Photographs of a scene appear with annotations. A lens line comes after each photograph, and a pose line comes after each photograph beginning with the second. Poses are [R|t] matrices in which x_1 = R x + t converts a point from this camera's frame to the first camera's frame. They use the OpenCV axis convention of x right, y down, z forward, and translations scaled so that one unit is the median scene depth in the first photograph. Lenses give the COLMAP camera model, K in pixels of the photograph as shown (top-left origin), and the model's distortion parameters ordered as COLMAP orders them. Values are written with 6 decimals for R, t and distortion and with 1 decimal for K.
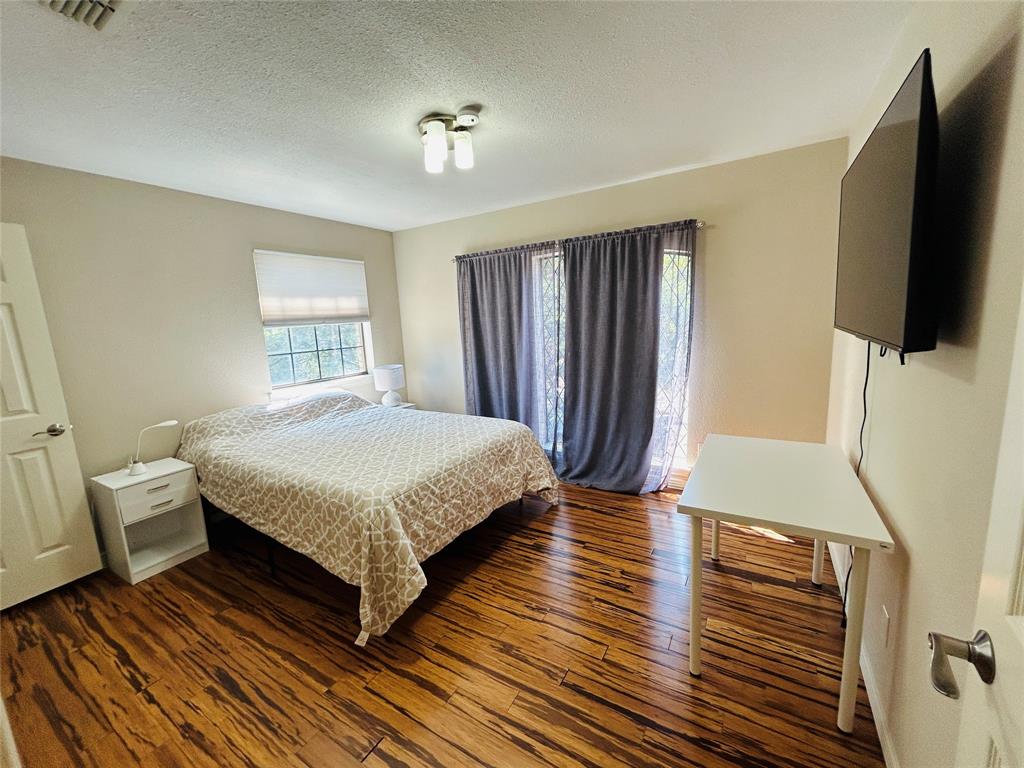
lens RADIAL K [[412.2, 0, 510.1], [0, 412.2, 381.7], [0, 0, 1]] dist [-0.001383, -0.000590]
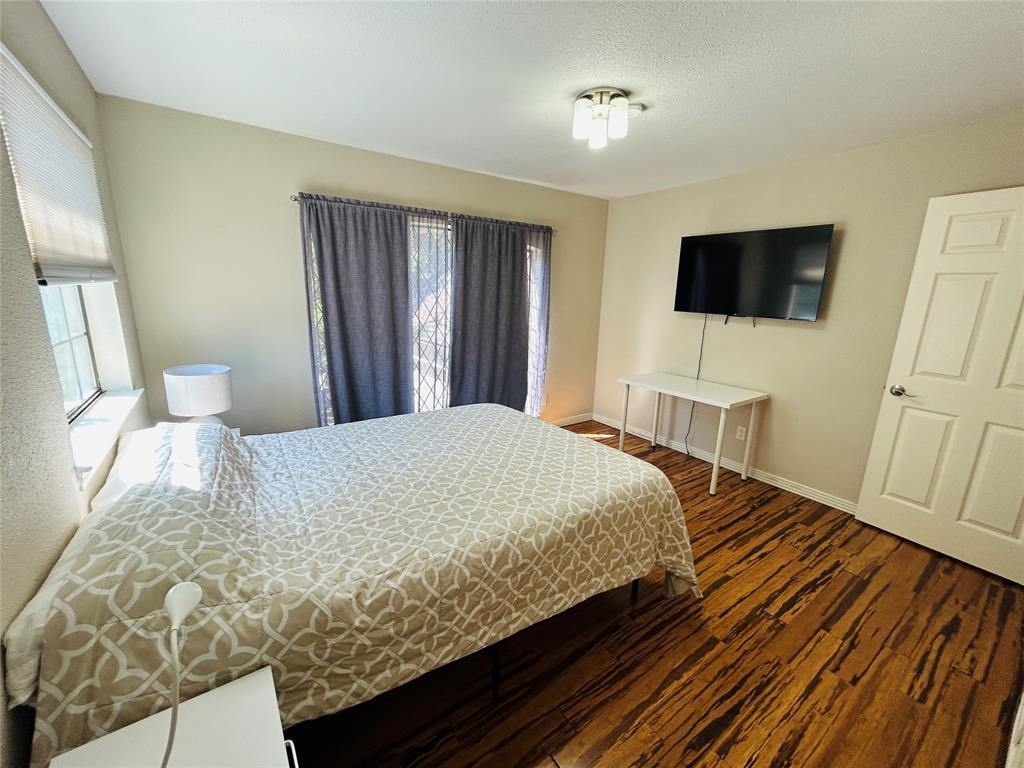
lens RADIAL K [[412.2, 0, 510.3], [0, 412.2, 388.0], [0, 0, 1]] dist [-0.001383, -0.000590]
pose [[0.403203, -0.153152, 0.902204, -1.432799], [0.101635, 0.987291, 0.122174, -0.091028], [-0.909449, 0.042435, 0.413644, 0.958538]]
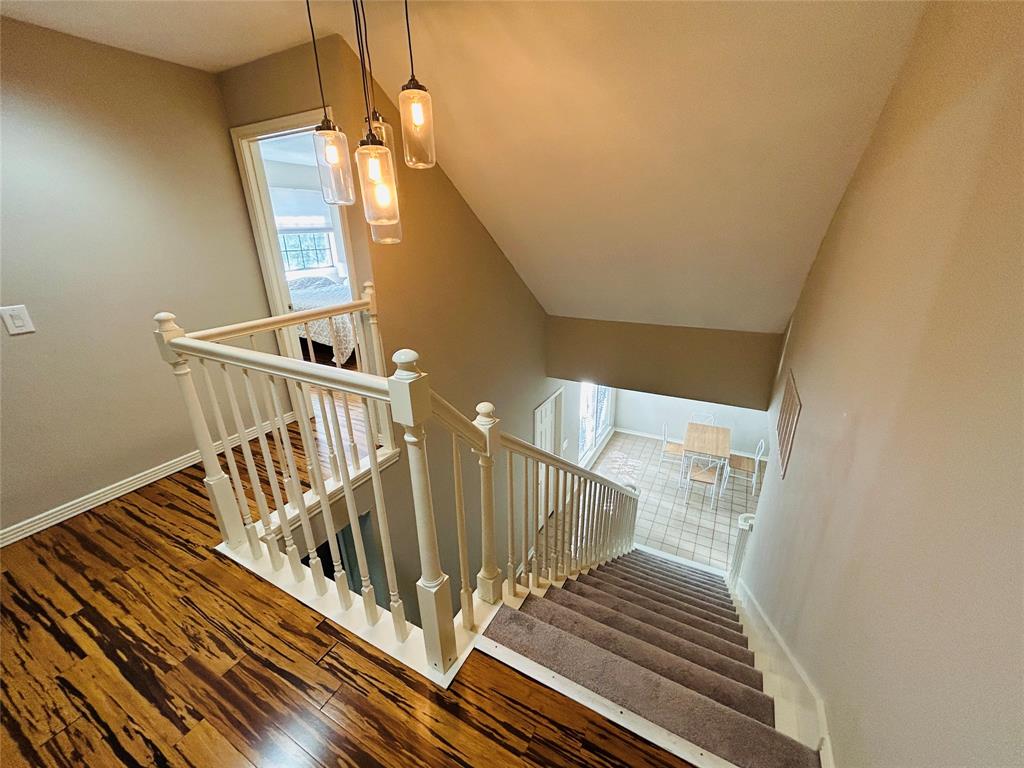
lens RADIAL K [[412.2, 0, 509.9], [0, 412.2, 380.8], [0, 0, 1]] dist [-0.001383, -0.000590]
pose [[0.998545, 0.010878, 0.052816, 0.602326], [-0.020667, 0.981853, 0.188512, 0.235476], [-0.049807, -0.189329, 0.980650, -1.606695]]
